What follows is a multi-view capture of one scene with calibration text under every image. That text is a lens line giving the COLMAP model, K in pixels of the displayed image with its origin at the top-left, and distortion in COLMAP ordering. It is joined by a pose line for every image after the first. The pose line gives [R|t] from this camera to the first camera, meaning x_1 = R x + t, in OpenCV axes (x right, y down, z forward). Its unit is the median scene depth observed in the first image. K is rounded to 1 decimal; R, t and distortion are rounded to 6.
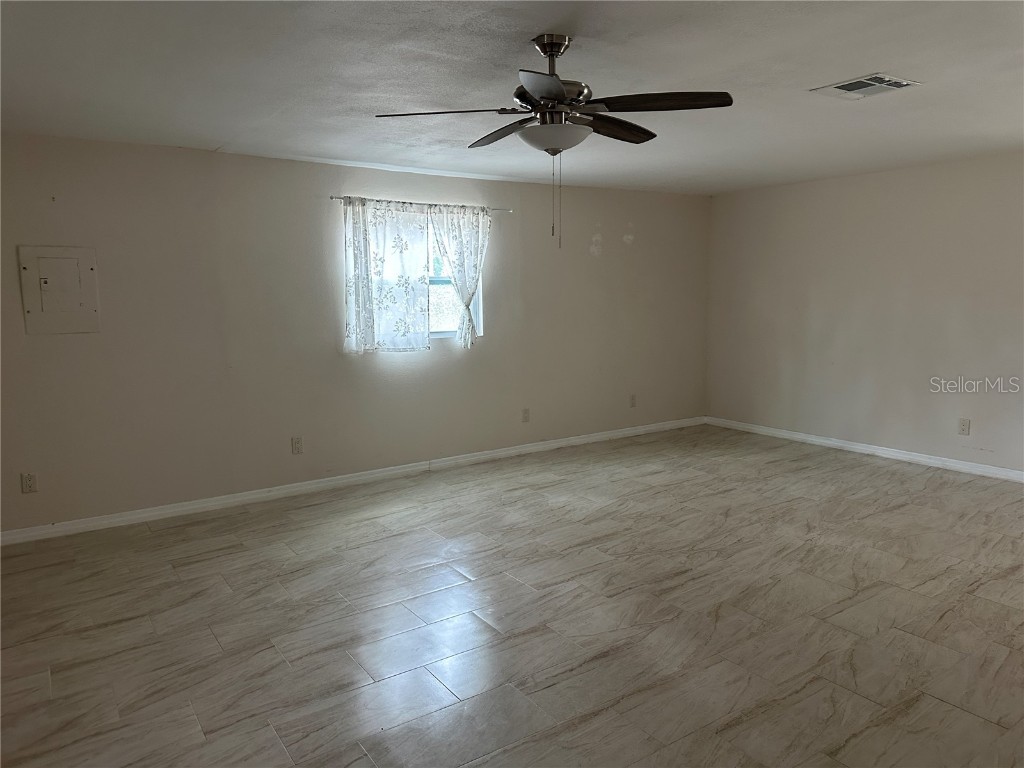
lens RADIAL K [[711.1, 0, 512.0], [0, 711.1, 384.0], [0, 0, 1]] dist [0.142534, -0.245389]
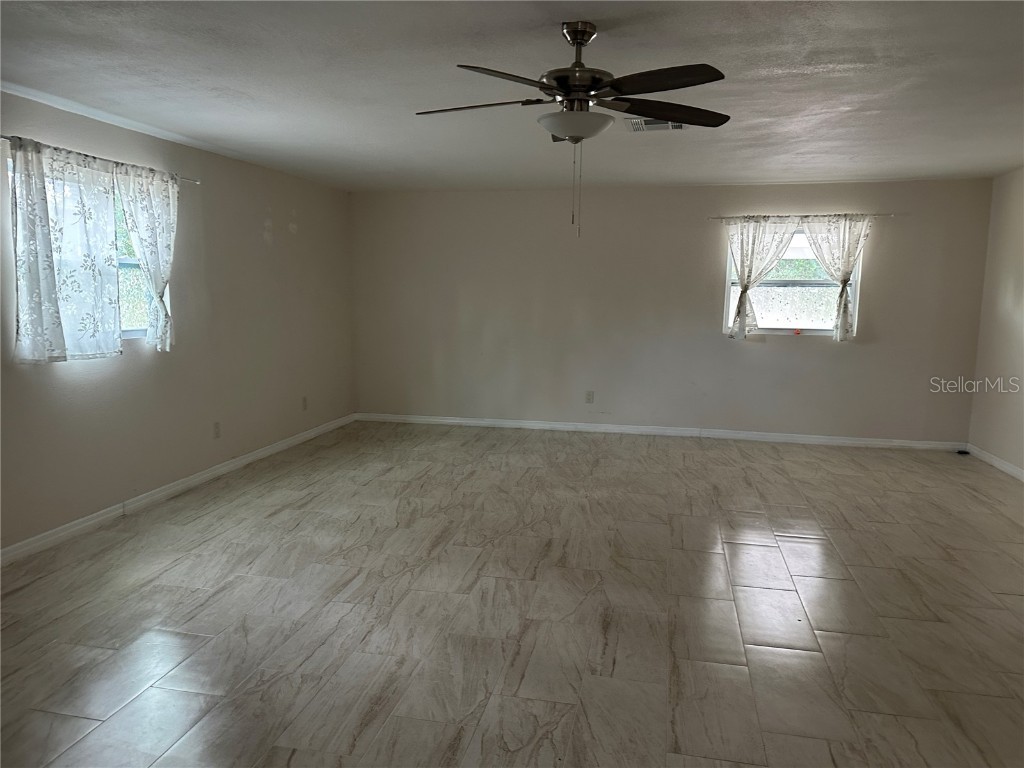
lens RADIAL K [[718.3, 0, 517.3], [0, 718.3, 387.1], [0, 0, 1]] dist [0.072679, -0.094234]
pose [[0.730643, -0.077147, 0.678387, -0.346457], [0.077998, 0.996522, 0.029319, -0.004247], [-0.678289, 0.031491, 0.734120, 0.161557]]
